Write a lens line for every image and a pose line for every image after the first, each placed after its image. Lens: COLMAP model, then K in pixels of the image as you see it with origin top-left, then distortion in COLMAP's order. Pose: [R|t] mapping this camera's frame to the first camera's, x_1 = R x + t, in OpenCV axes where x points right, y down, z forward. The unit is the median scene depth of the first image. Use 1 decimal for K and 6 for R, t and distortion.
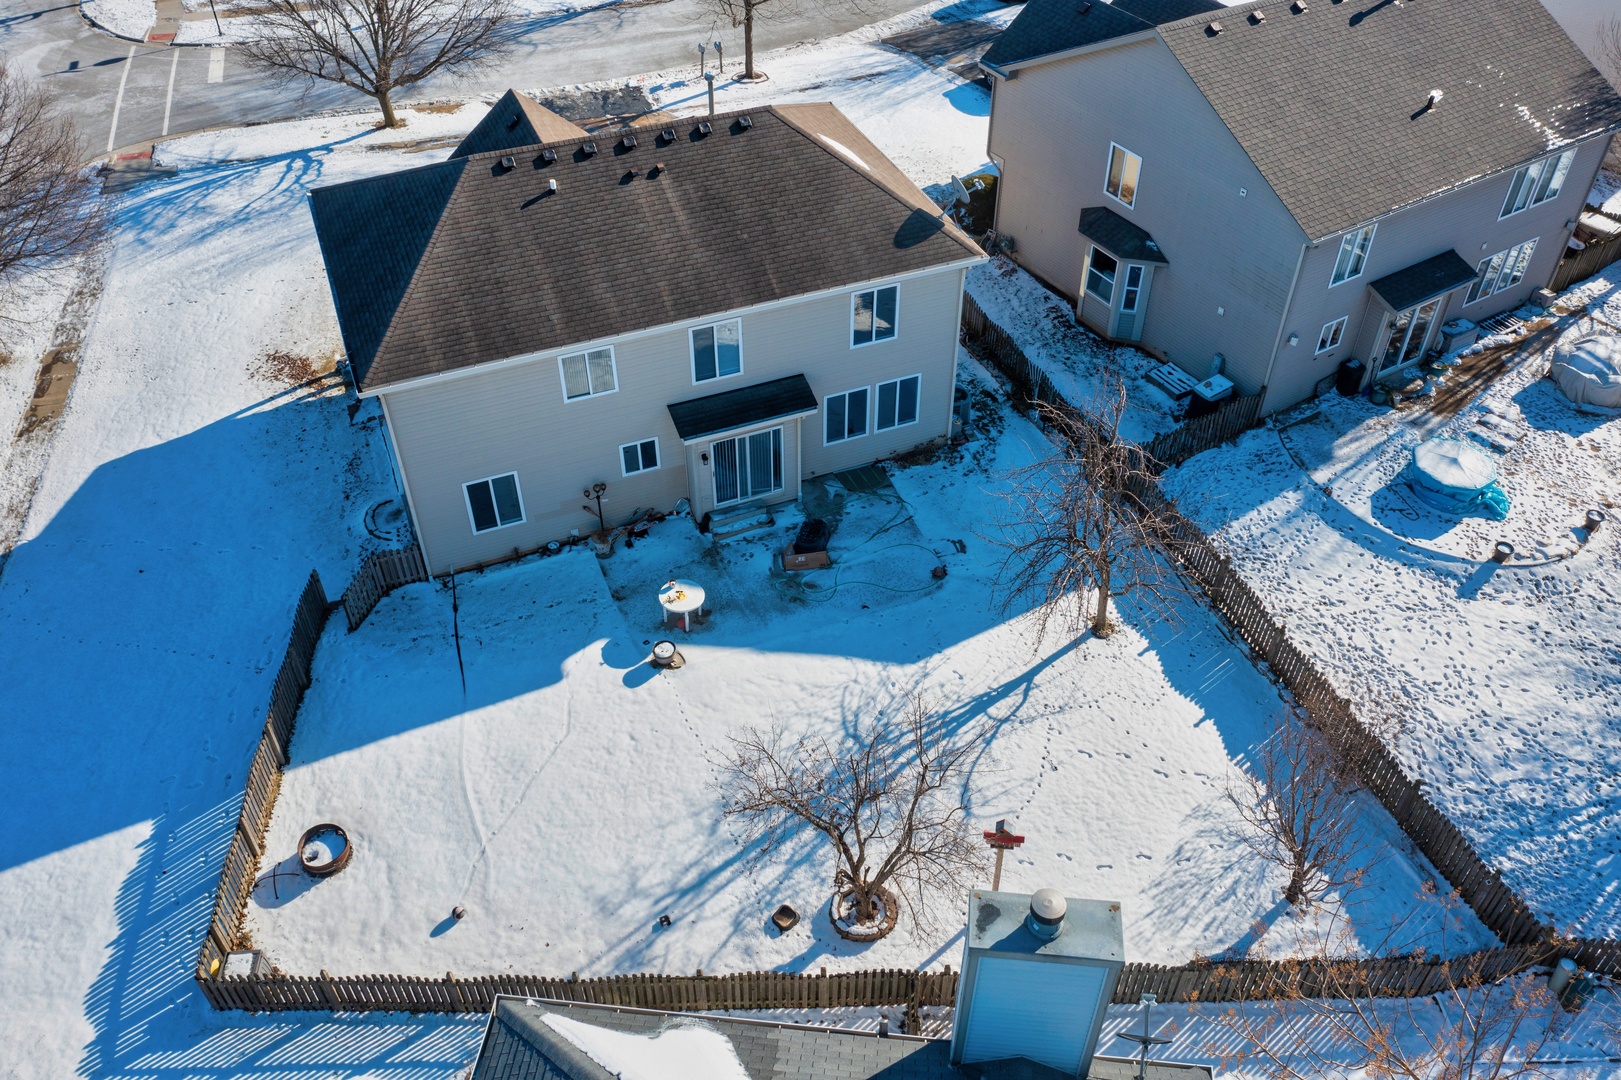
lens RADIAL K [[1286.6, 0, 812.3], [0, 1286.6, 534.0], [0, 0, 1]] dist [-0.009265, 0.004848]
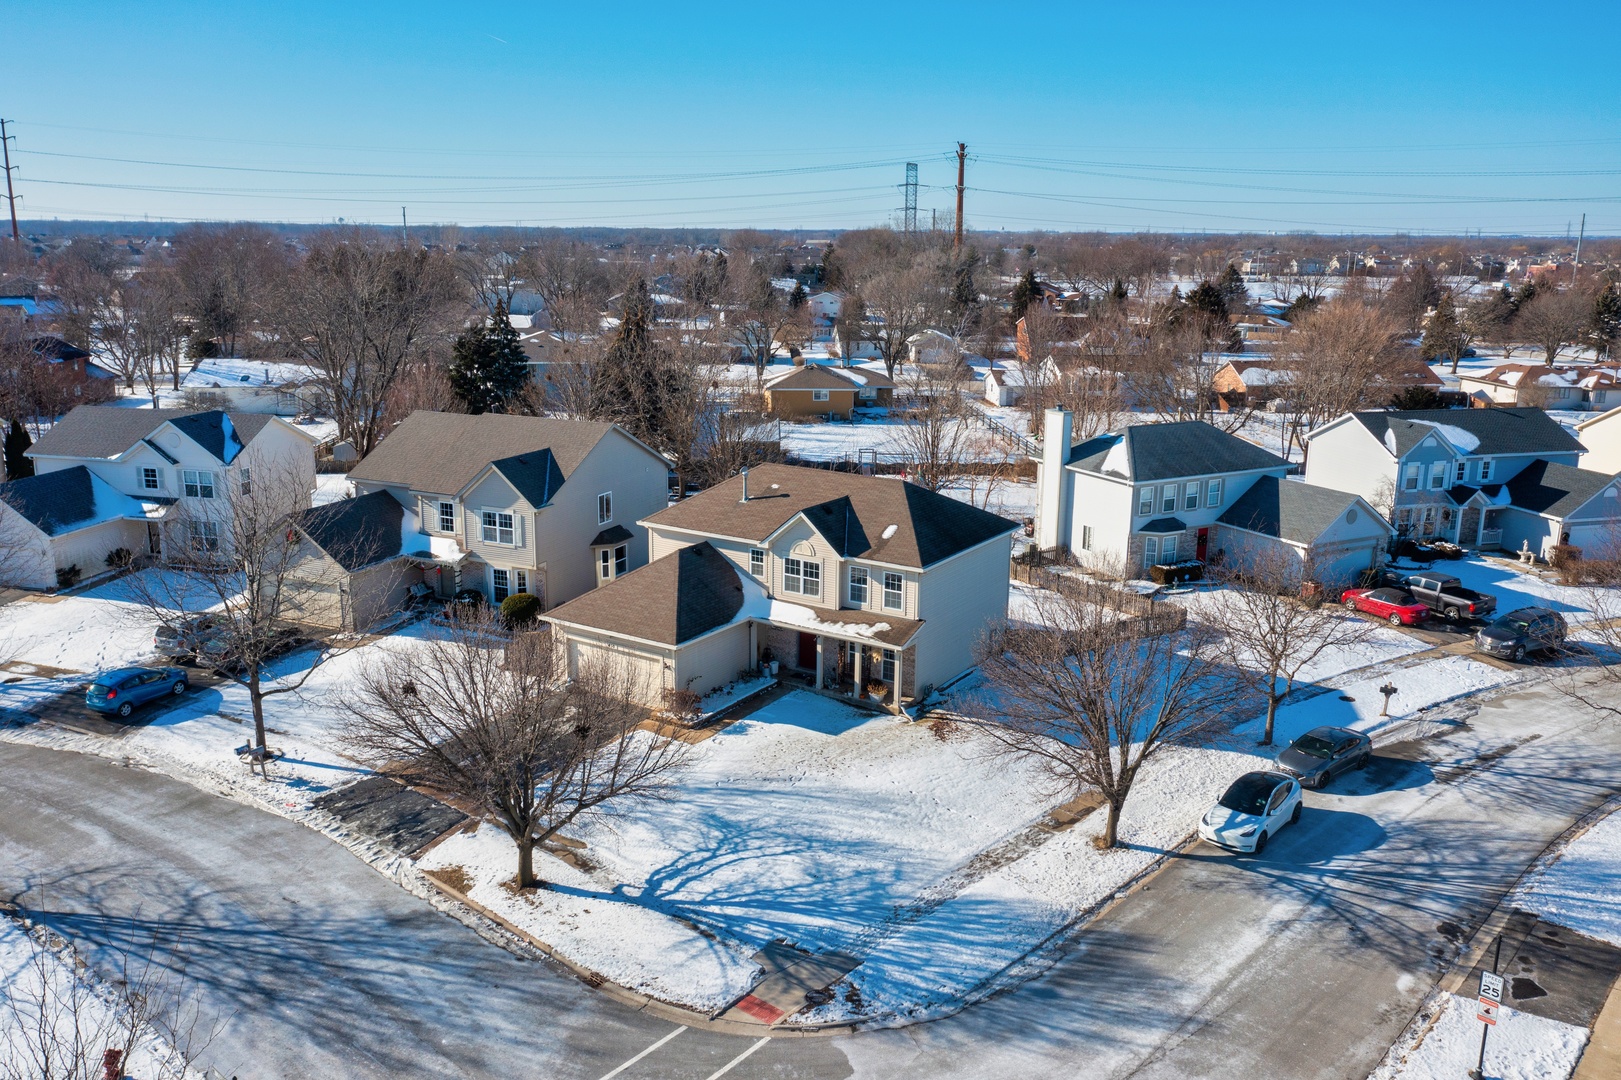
lens RADIAL K [[1286.6, 0, 812.3], [0, 1286.6, 534.0], [0, 0, 1]] dist [-0.009265, 0.004848]
pose [[-0.568848, -0.193302, 0.799404, -1.638613], [0.538060, 0.647648, 0.539484, -1.271618], [-0.622016, 0.737012, -0.264405, 1.556040]]
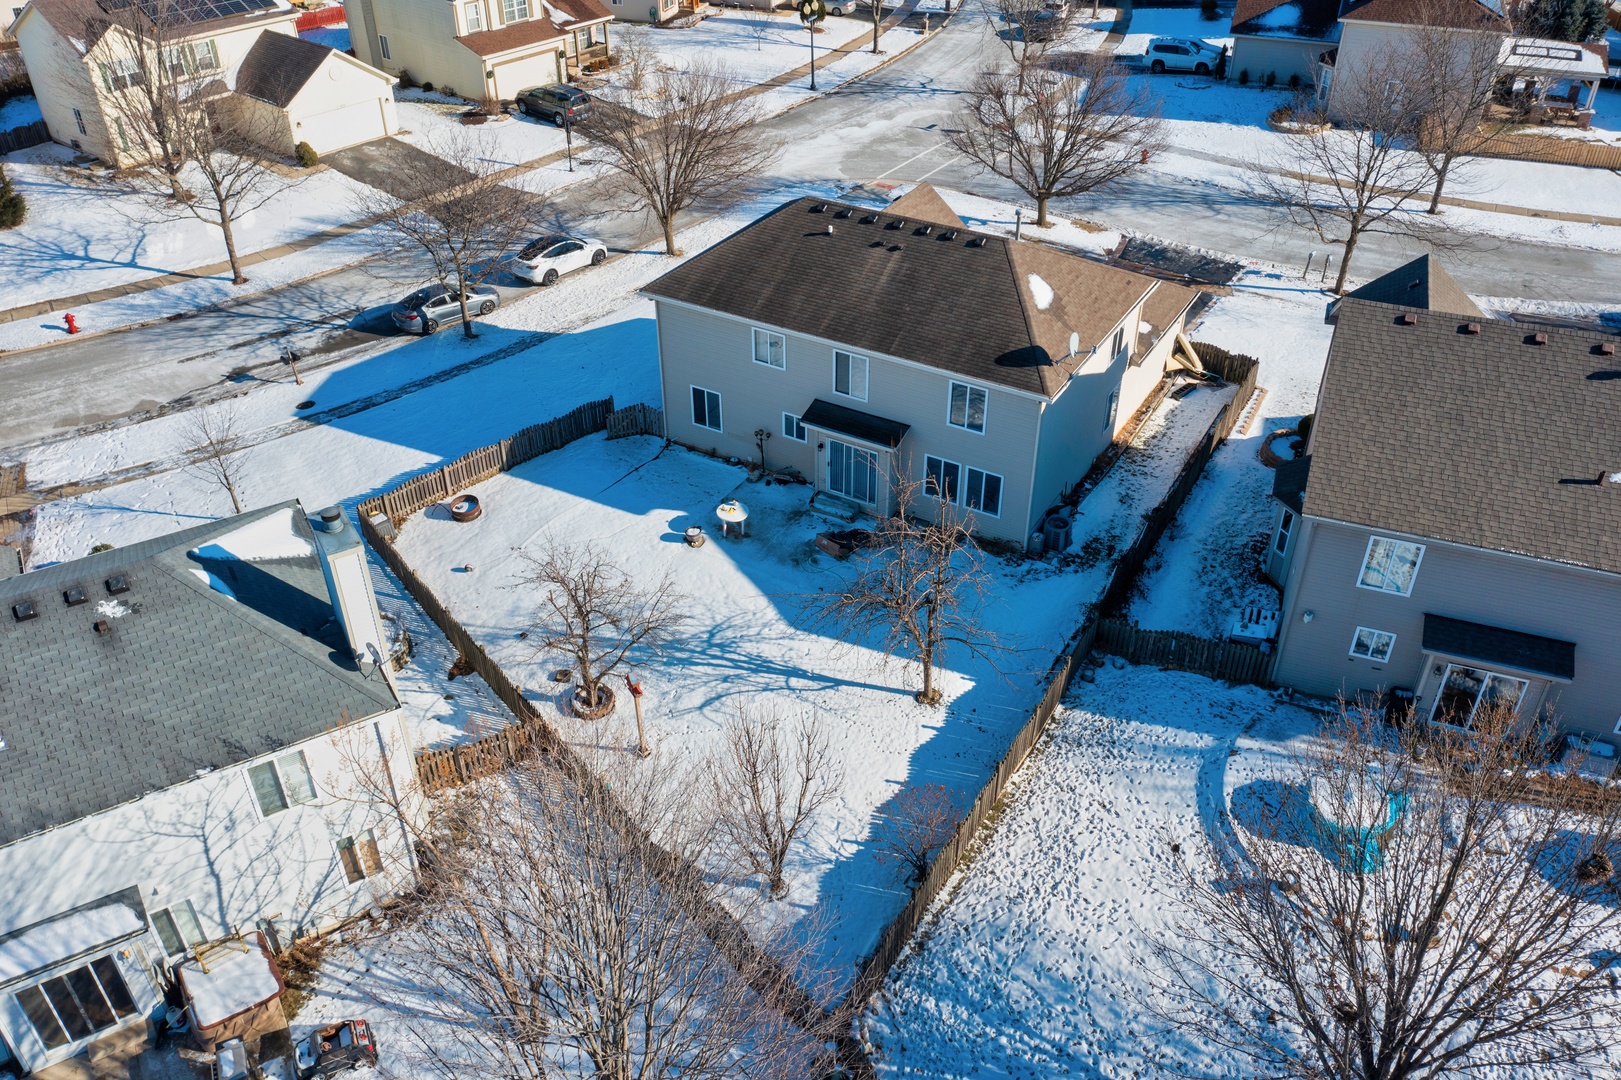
lens RADIAL K [[1286.6, 0, 812.3], [0, 1286.6, 534.0], [0, 0, 1]] dist [-0.009265, 0.004848]
pose [[0.604667, 0.455391, -0.653450, 0.826839], [-0.529896, 0.842518, 0.096816, -0.106835], [0.594633, 0.287719, 0.750752, 0.007056]]
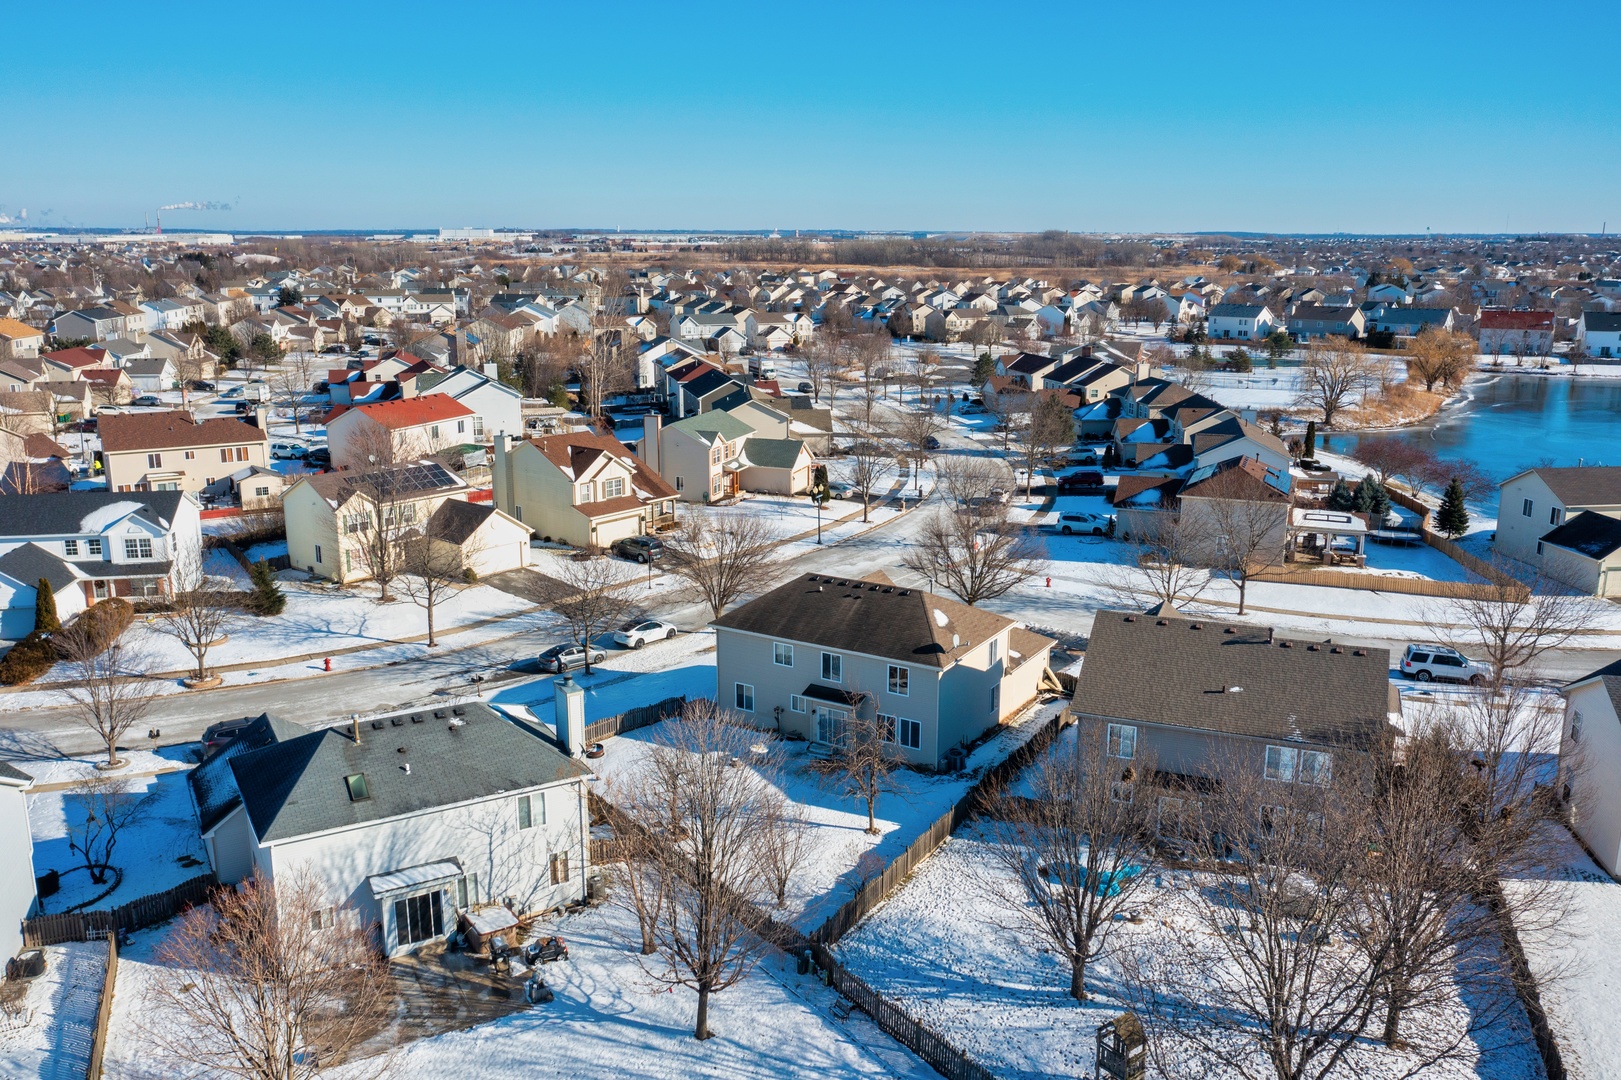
lens RADIAL K [[1286.6, 0, 812.3], [0, 1286.6, 534.0], [0, 0, 1]] dist [-0.009265, 0.004848]
pose [[0.591647, 0.183985, -0.784923, 1.599036], [-0.537802, 0.815394, -0.214248, 0.167966], [0.600603, 0.548892, 0.581373, -0.467894]]
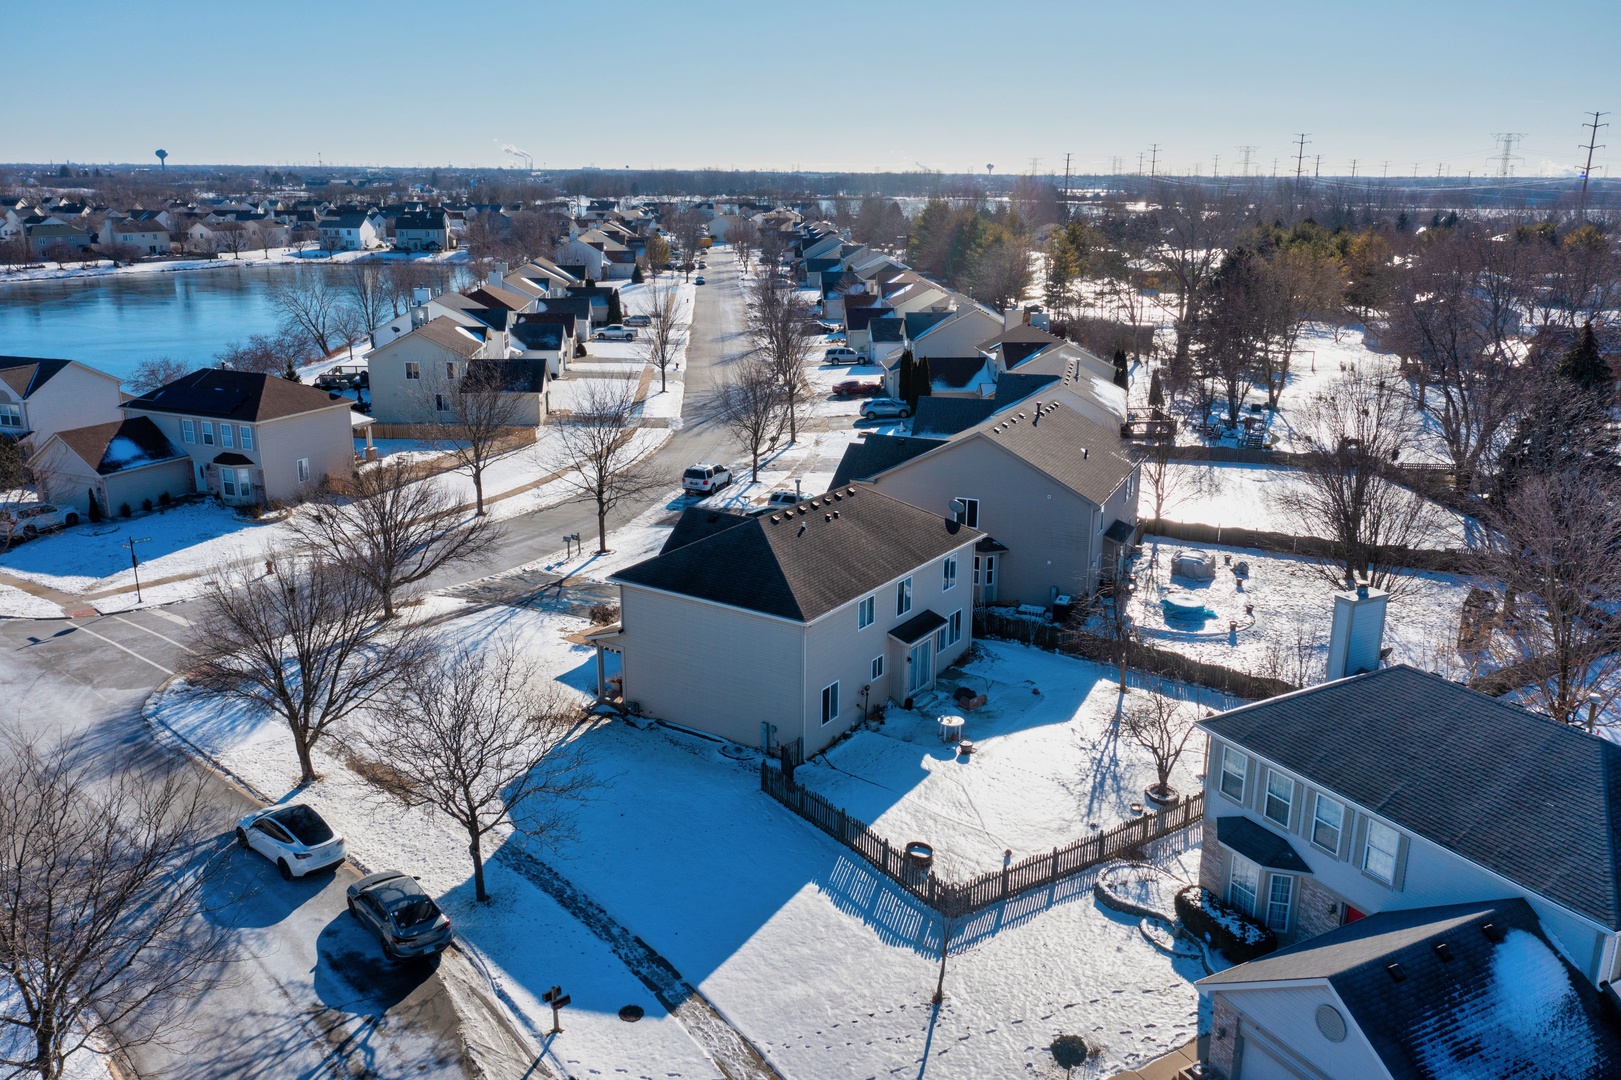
lens RADIAL K [[1286.6, 0, 812.3], [0, 1286.6, 534.0], [0, 0, 1]] dist [-0.009265, 0.004848]
pose [[0.827361, -0.146010, 0.542360, -1.095065], [0.368413, 0.869951, -0.327806, 0.310212], [-0.423964, 0.471026, 0.773556, -0.358920]]
